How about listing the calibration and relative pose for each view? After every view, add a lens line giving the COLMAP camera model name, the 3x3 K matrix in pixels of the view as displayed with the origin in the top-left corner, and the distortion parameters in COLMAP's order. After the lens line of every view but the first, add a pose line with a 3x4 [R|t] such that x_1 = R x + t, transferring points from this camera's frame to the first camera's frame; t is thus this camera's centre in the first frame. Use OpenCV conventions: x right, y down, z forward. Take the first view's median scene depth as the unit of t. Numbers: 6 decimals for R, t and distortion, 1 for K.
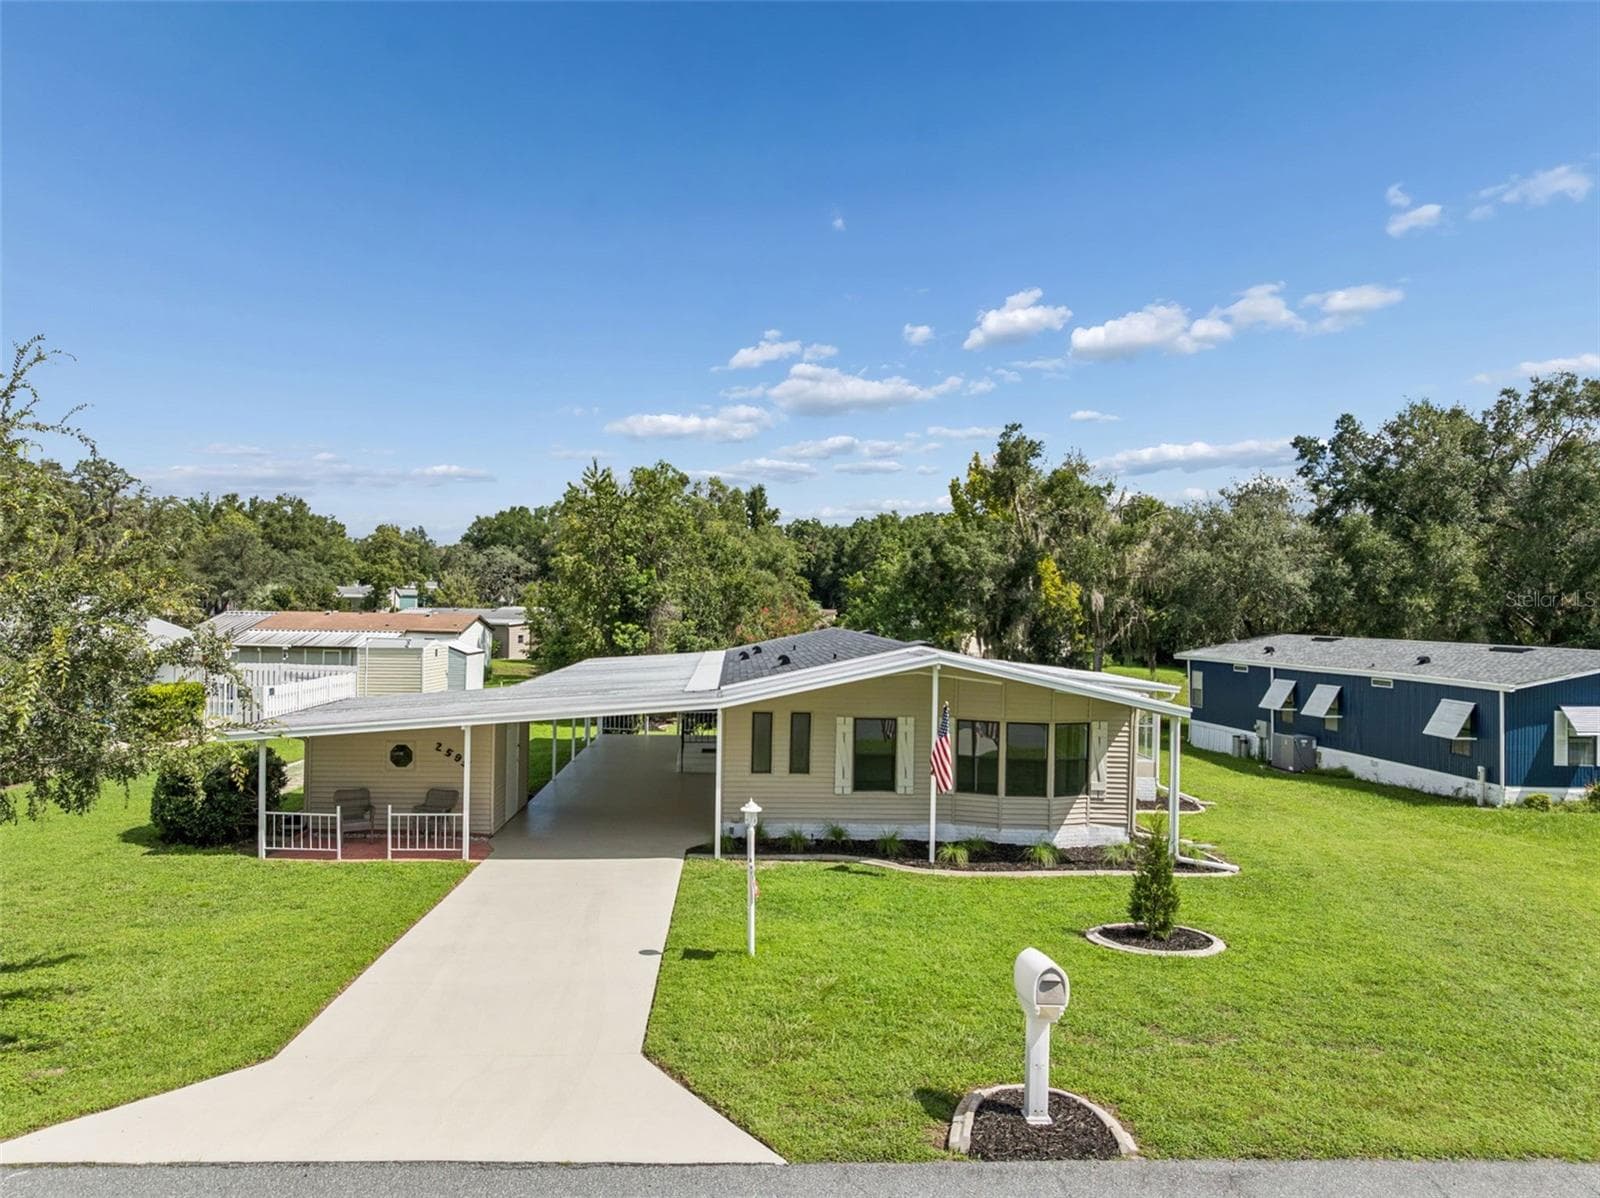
lens RADIAL K [[1200.3, 0, 778.1], [0, 1200.3, 596.5], [0, 0, 1]] dist [0.085337, -0.000028]
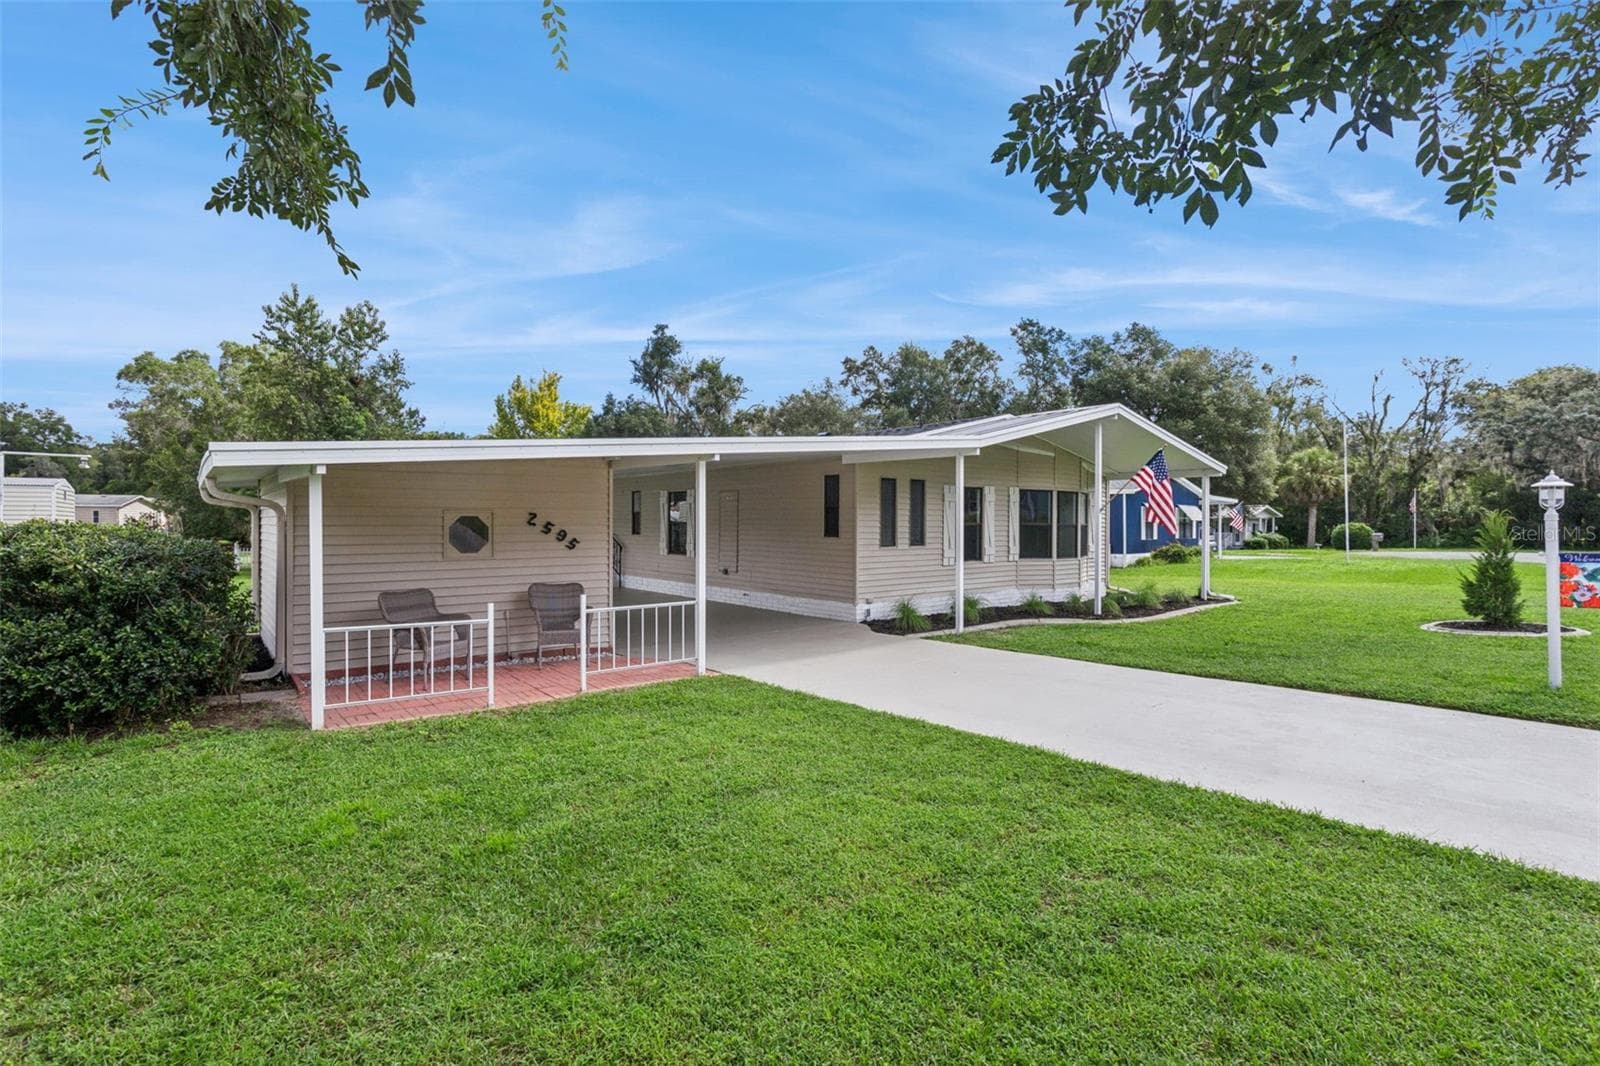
lens RADIAL K [[777.4, 0, 800.0], [0, 777.4, 533.0], [0, 0, 1]] dist [-0.003942, -0.000158]
pose [[0.792109, -0.023870, 0.609913, -0.414539], [0.010949, 0.999630, 0.024903, 0.121896], [-0.610282, -0.013048, 0.792077, 0.585838]]
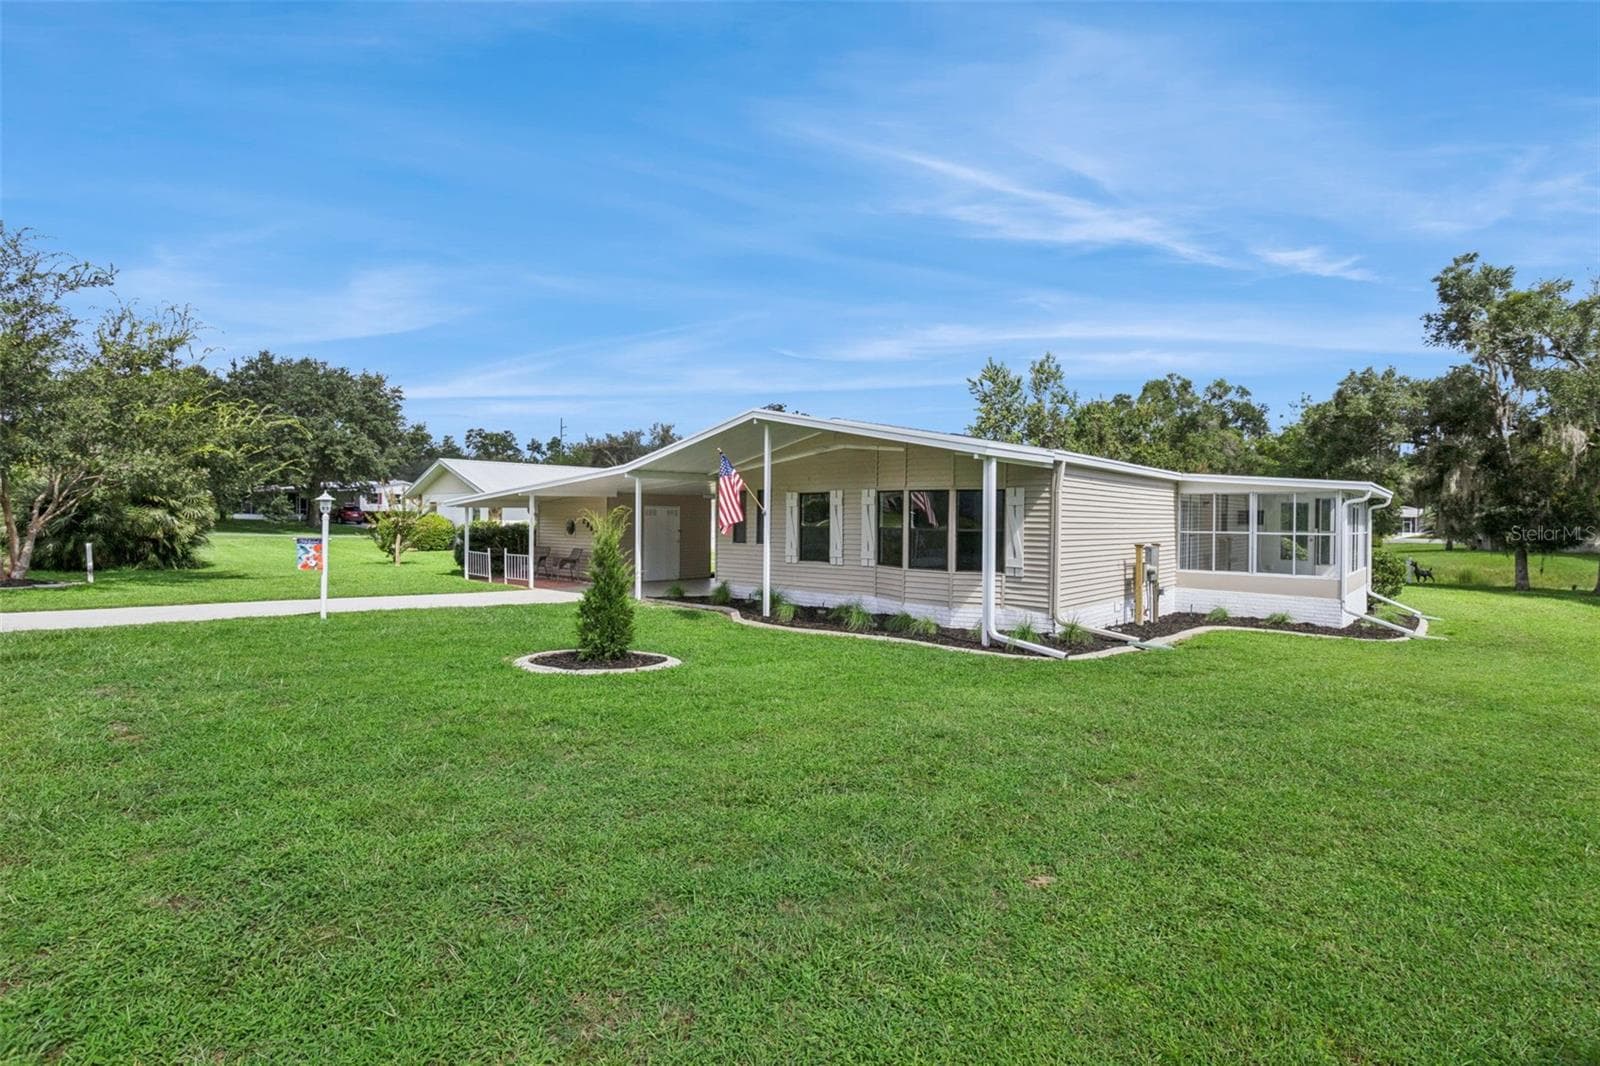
lens RADIAL K [[777.4, 0, 800.0], [0, 777.4, 533.0], [0, 0, 1]] dist [-0.003942, -0.000158]
pose [[0.718064, -0.000973, -0.695976, 0.545642], [0.004317, 0.999986, 0.003056, 0.134617], [0.695963, -0.005199, 0.718058, 0.503963]]
